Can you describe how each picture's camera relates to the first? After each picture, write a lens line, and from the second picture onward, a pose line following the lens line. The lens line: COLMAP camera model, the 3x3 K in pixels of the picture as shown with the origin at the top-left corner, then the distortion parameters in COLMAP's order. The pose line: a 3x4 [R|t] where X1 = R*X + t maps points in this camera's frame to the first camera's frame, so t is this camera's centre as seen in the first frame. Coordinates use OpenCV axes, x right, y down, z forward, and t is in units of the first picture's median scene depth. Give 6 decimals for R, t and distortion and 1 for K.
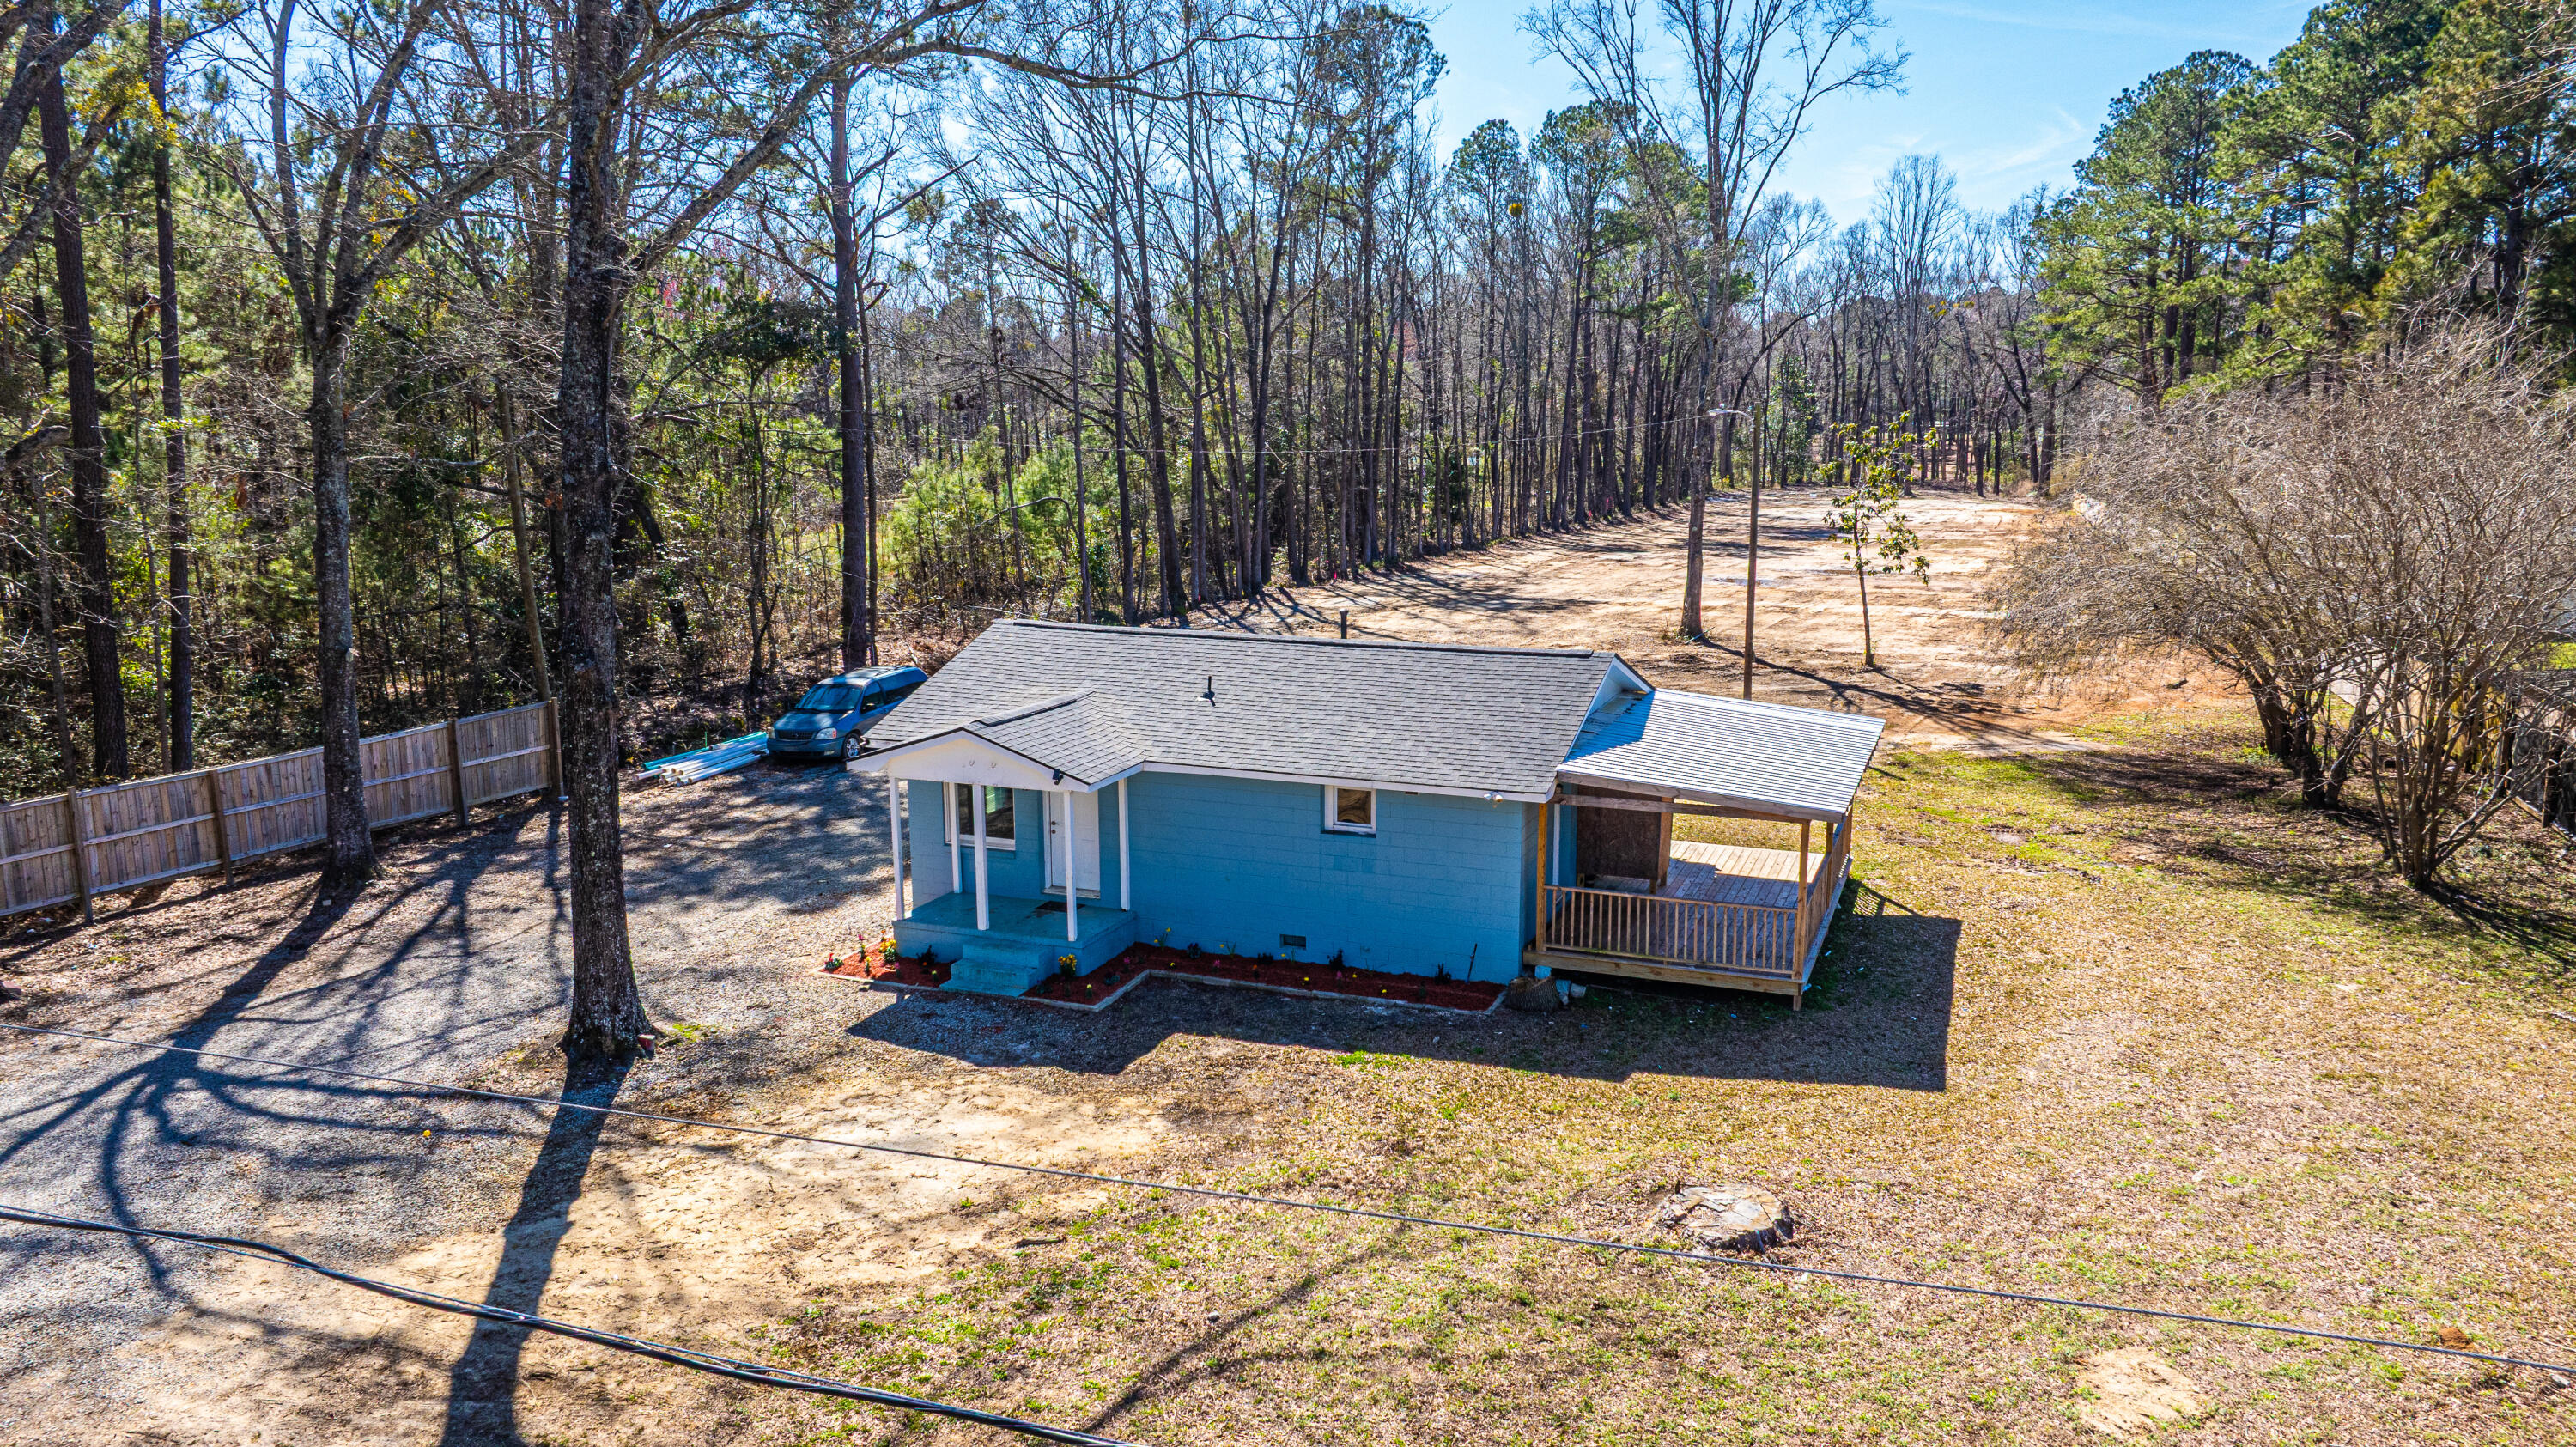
lens RADIAL K [[1813.6, 0, 1288.0], [0, 1813.6, 723.5], [0, 0, 1]] dist [-0.016441, 0.006187]
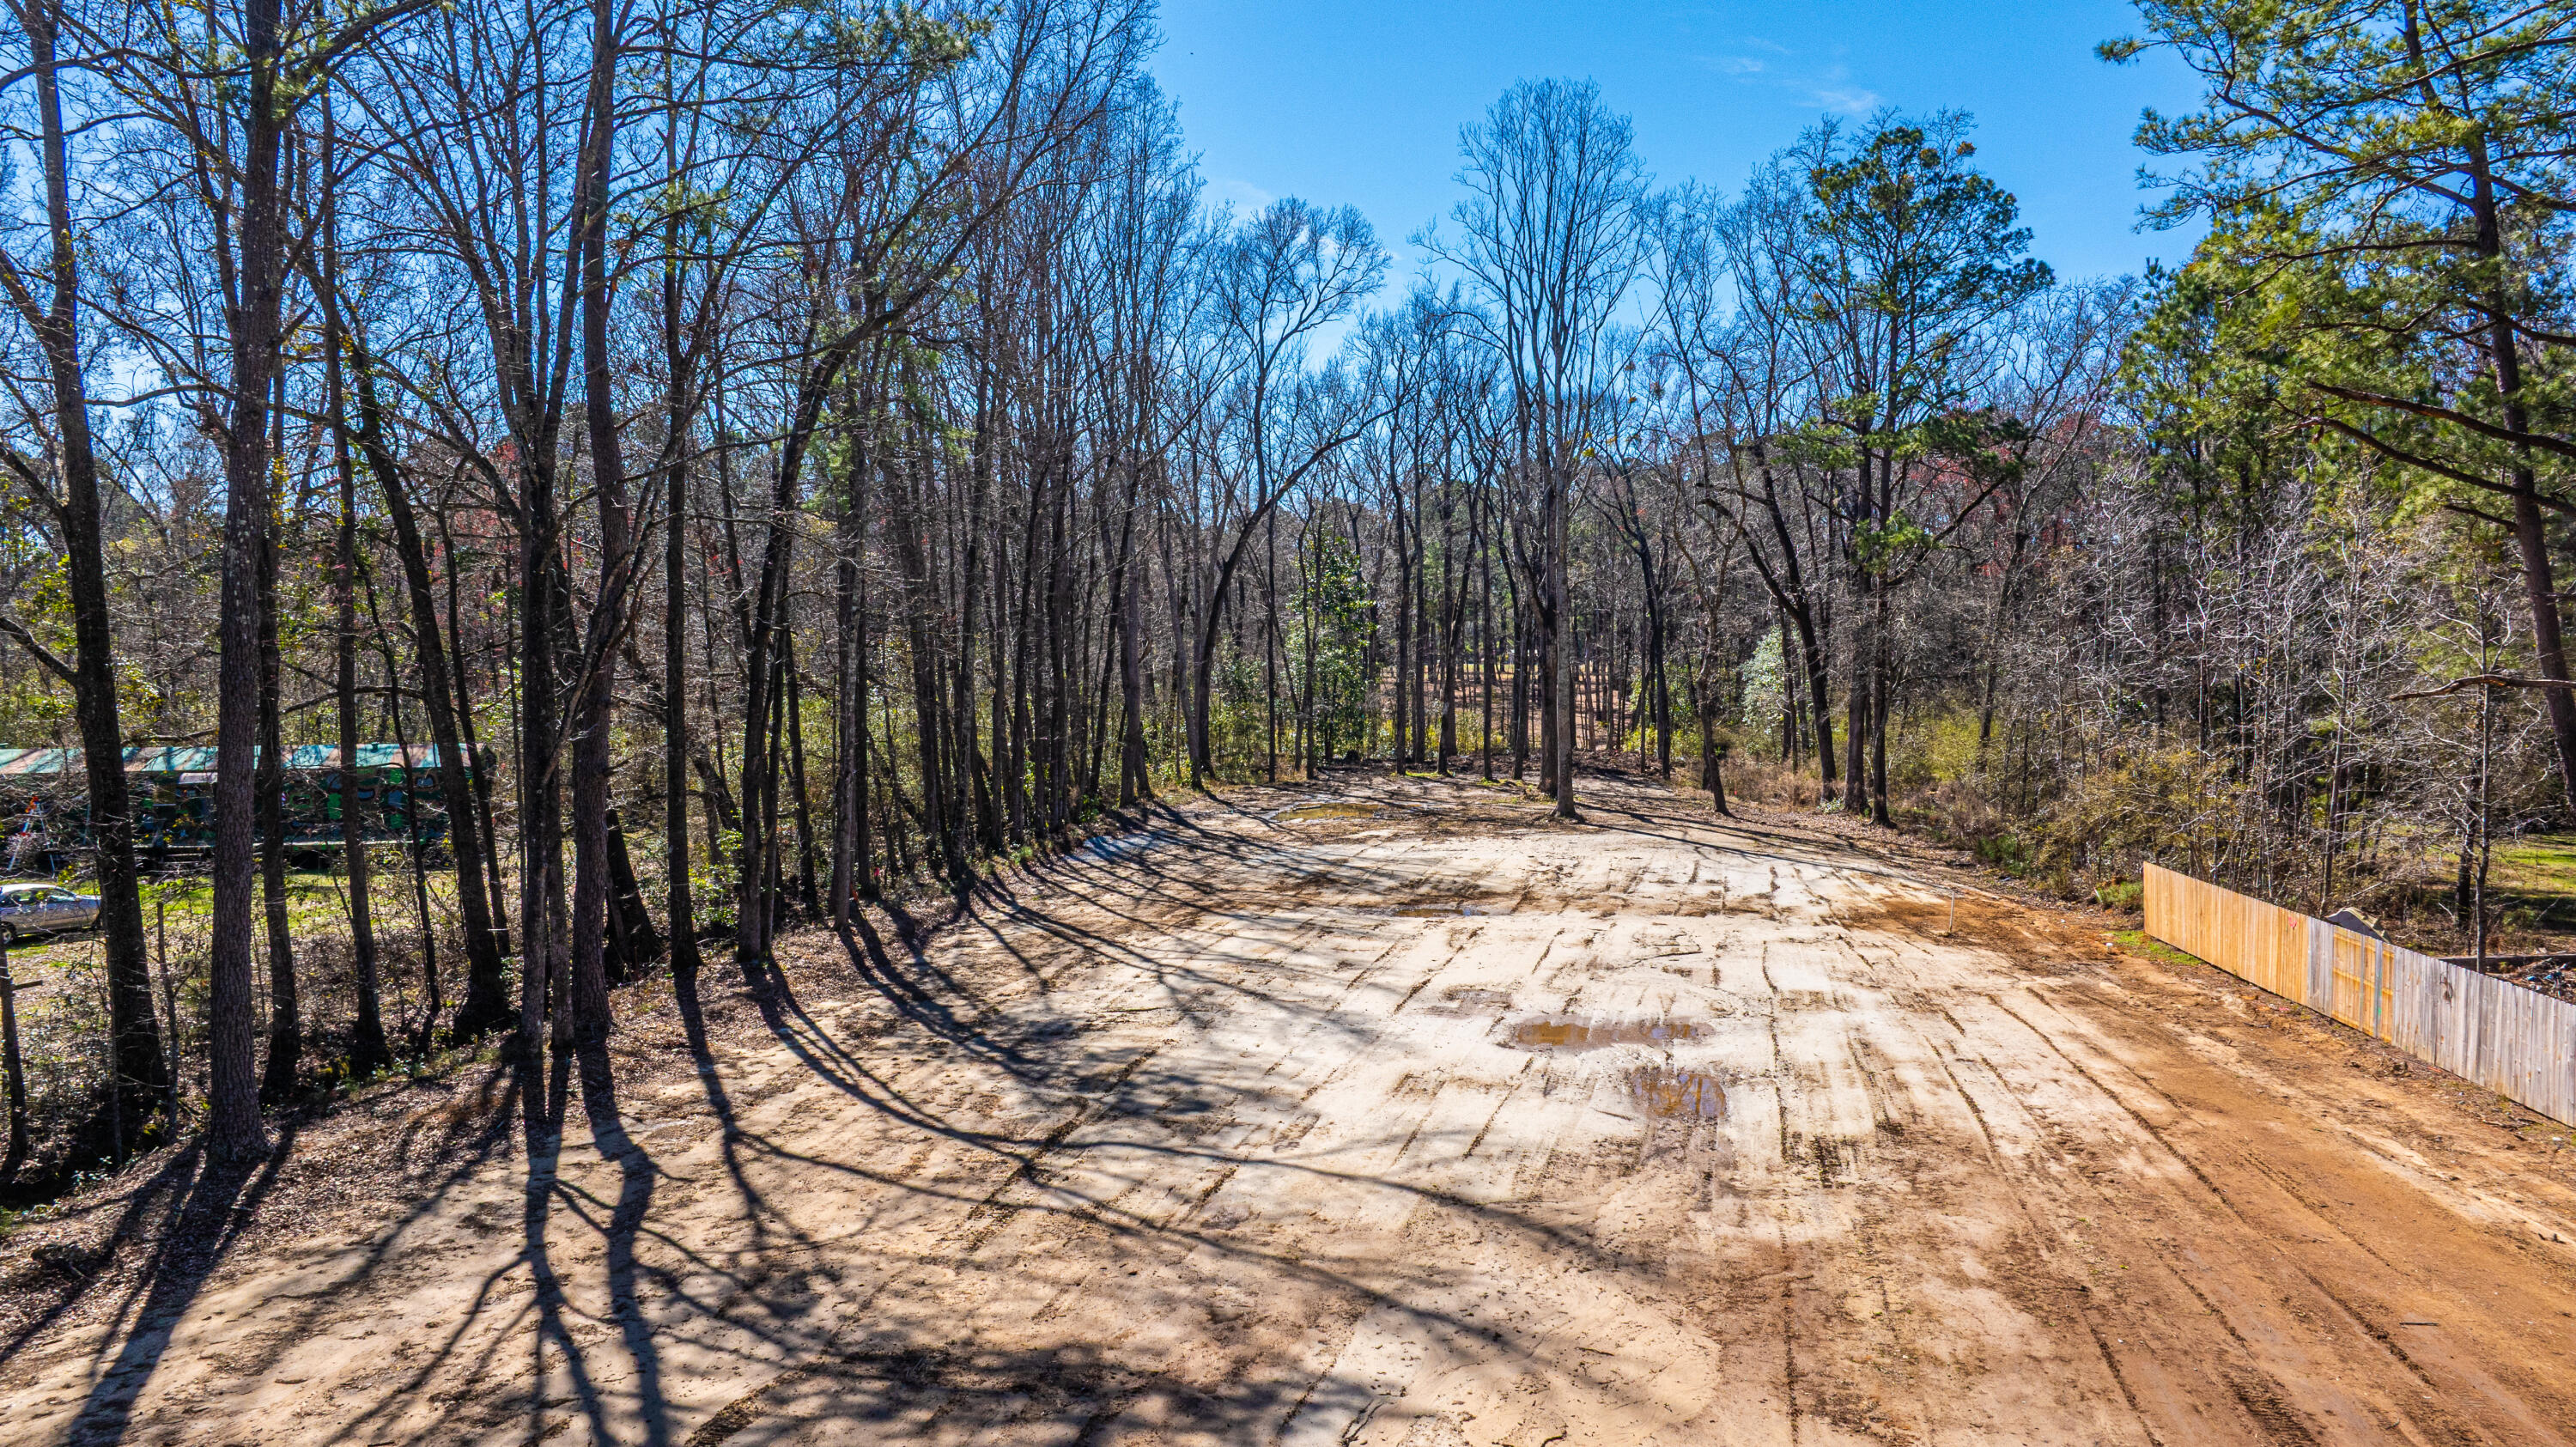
lens RADIAL K [[1813.6, 0, 1288.0], [0, 1813.6, 723.5], [0, 0, 1]] dist [-0.016441, 0.006187]
pose [[0.976373, -0.012225, 0.215745, 0.476843], [0.038511, 0.992260, -0.118057, -0.257726], [-0.212631, 0.123576, 0.969287, 1.542108]]
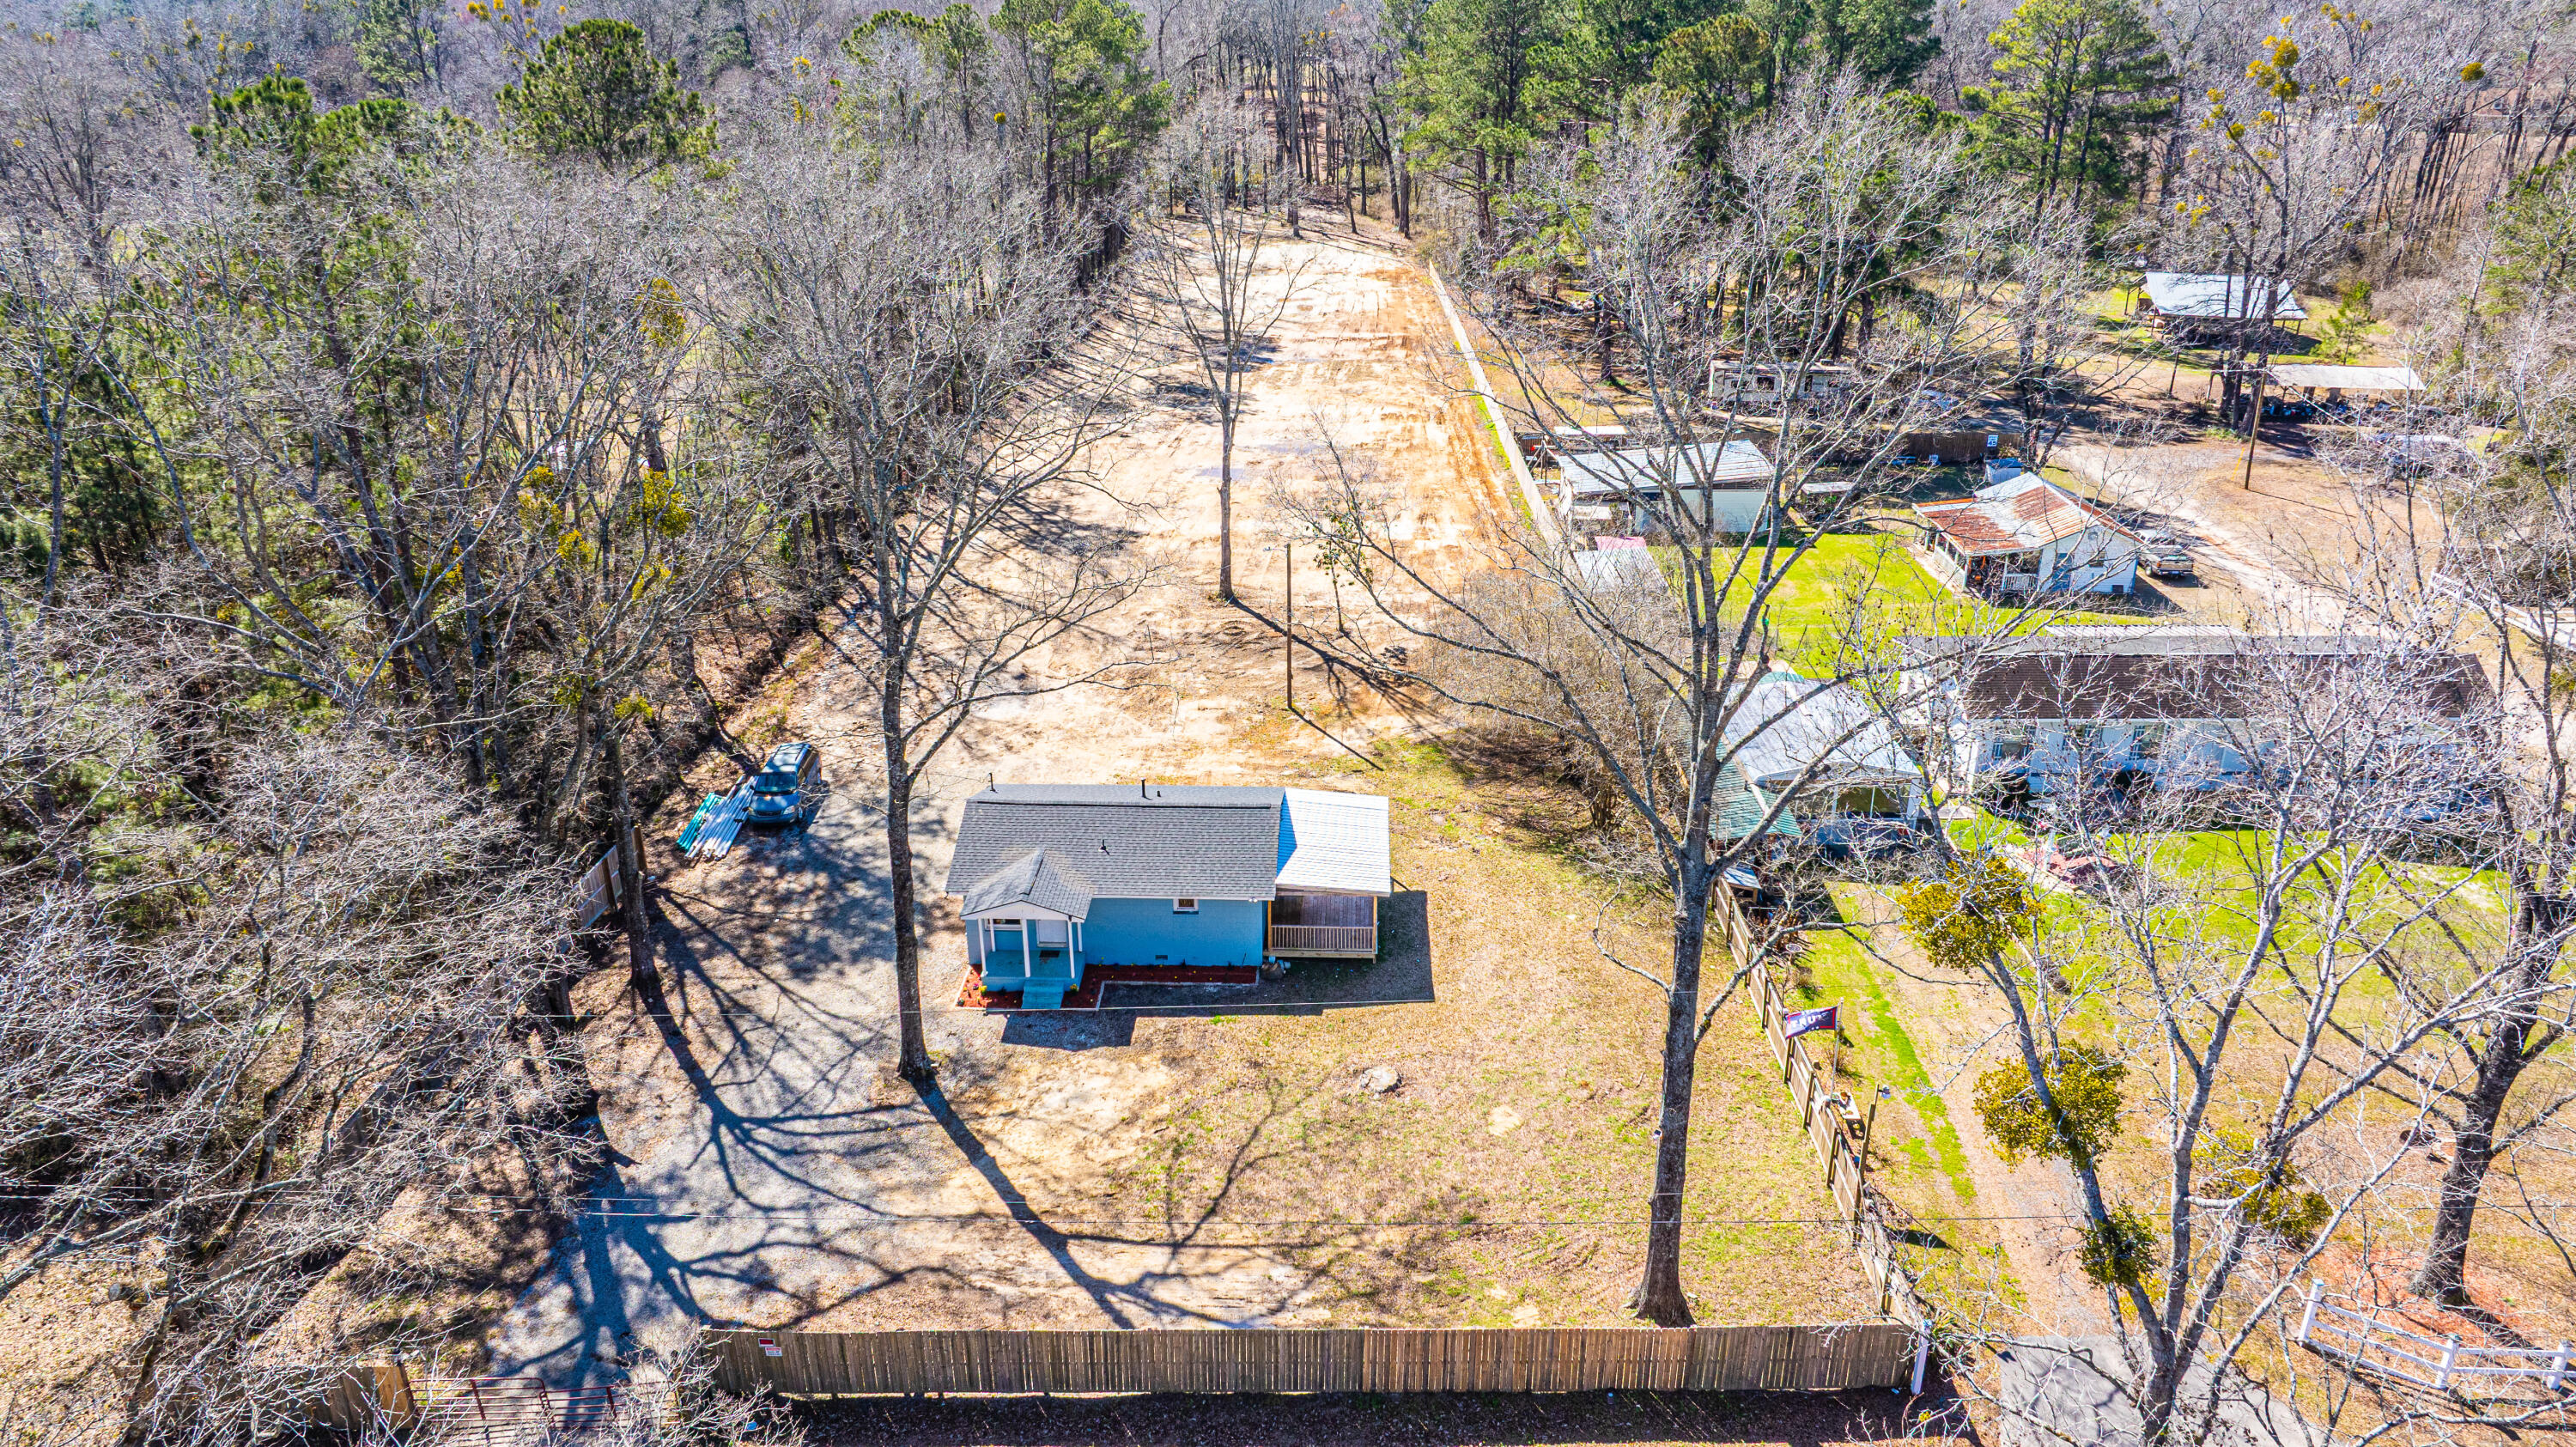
lens RADIAL K [[1808.1, 0, 1302.2], [0, 1808.1, 720.0], [0, 0, 1]] dist [-0.020473, -0.003453]
pose [[0.939057, -0.135116, 0.316094, -0.185692], [0.061496, 0.970712, 0.232242, -0.250650], [-0.338215, -0.198650, 0.919863, -0.400102]]
